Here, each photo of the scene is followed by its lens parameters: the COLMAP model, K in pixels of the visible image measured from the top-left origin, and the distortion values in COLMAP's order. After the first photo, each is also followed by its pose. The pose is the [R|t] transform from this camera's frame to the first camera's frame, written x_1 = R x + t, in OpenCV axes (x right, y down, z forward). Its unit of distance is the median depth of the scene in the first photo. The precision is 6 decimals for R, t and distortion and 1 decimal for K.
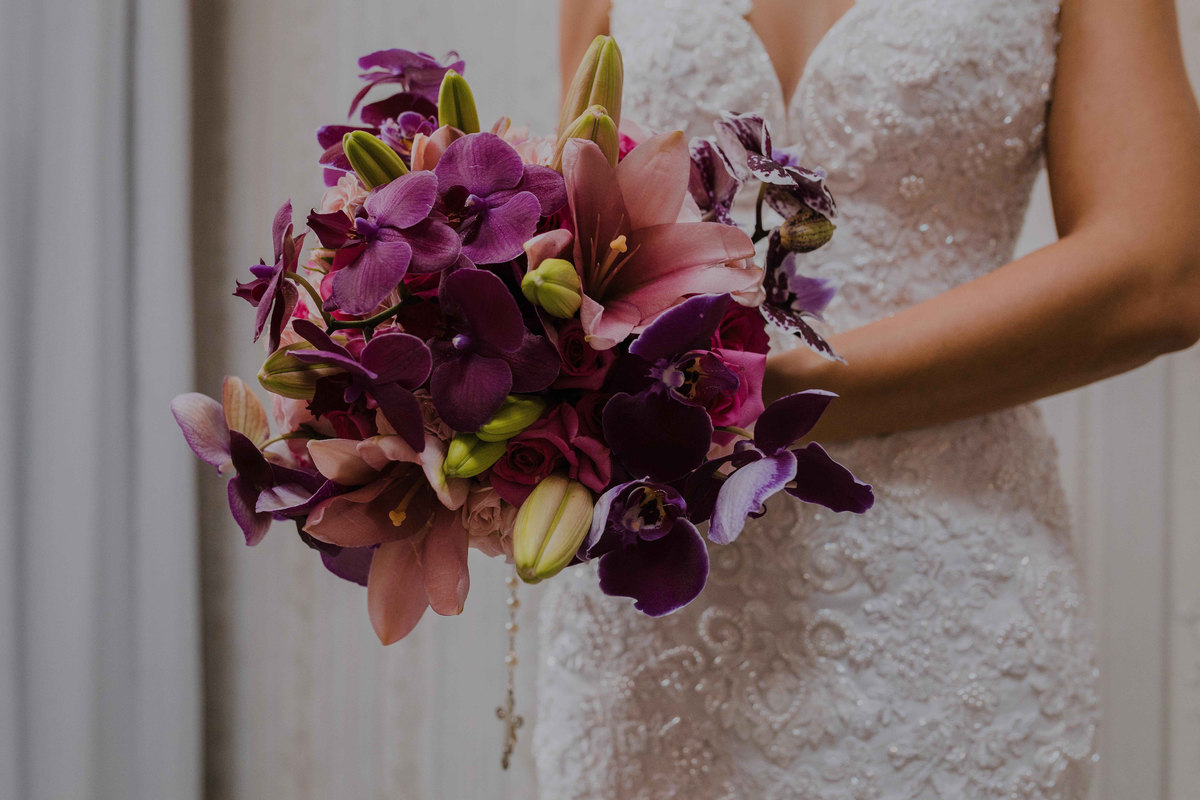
lens RADIAL K [[1164.6, 0, 599.3], [0, 1164.6, 394.2], [0, 0, 1]] dist [-0.019849, 0.000000]
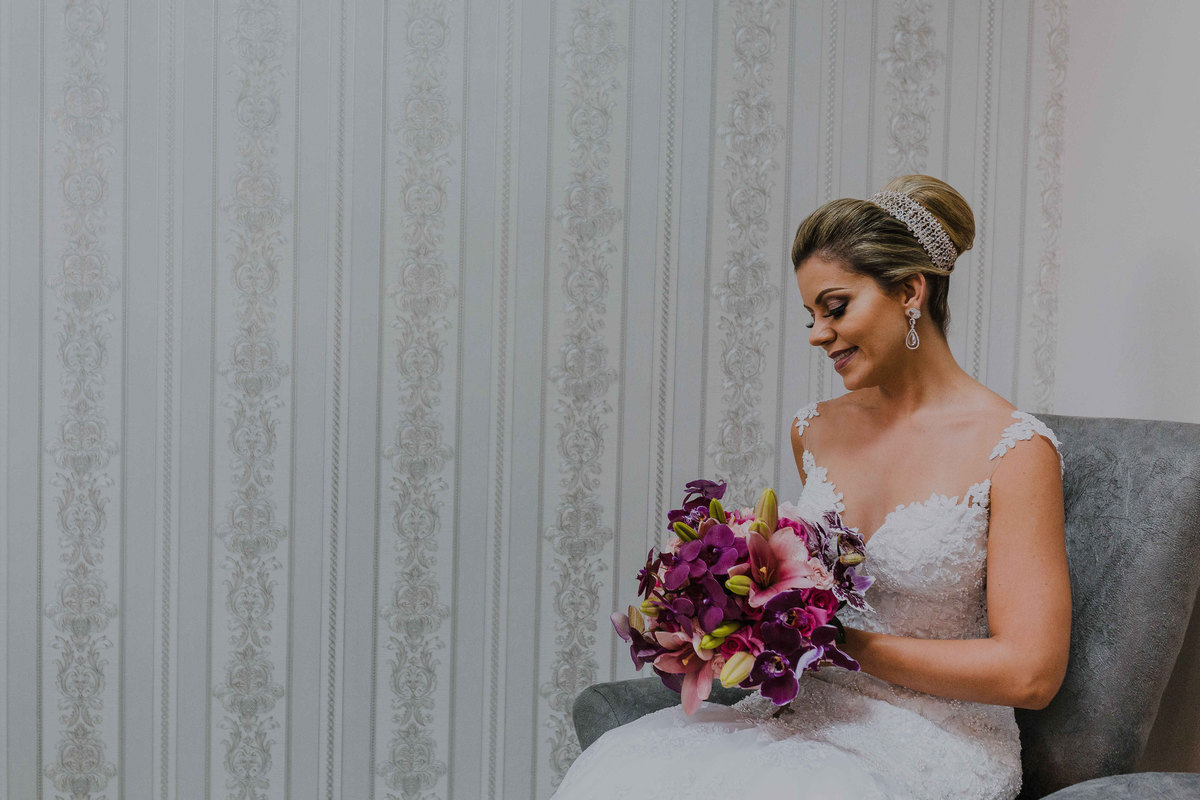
lens RADIAL K [[1164.6, 0, 609.6], [0, 1164.6, 407.0], [0, 0, 1]] dist [-0.019849, 0.000000]
pose [[0.943618, 0.004255, -0.331009, 0.588079], [-0.054495, 0.988272, -0.142647, -0.093195], [0.326520, 0.152642, 0.932783, -1.797478]]
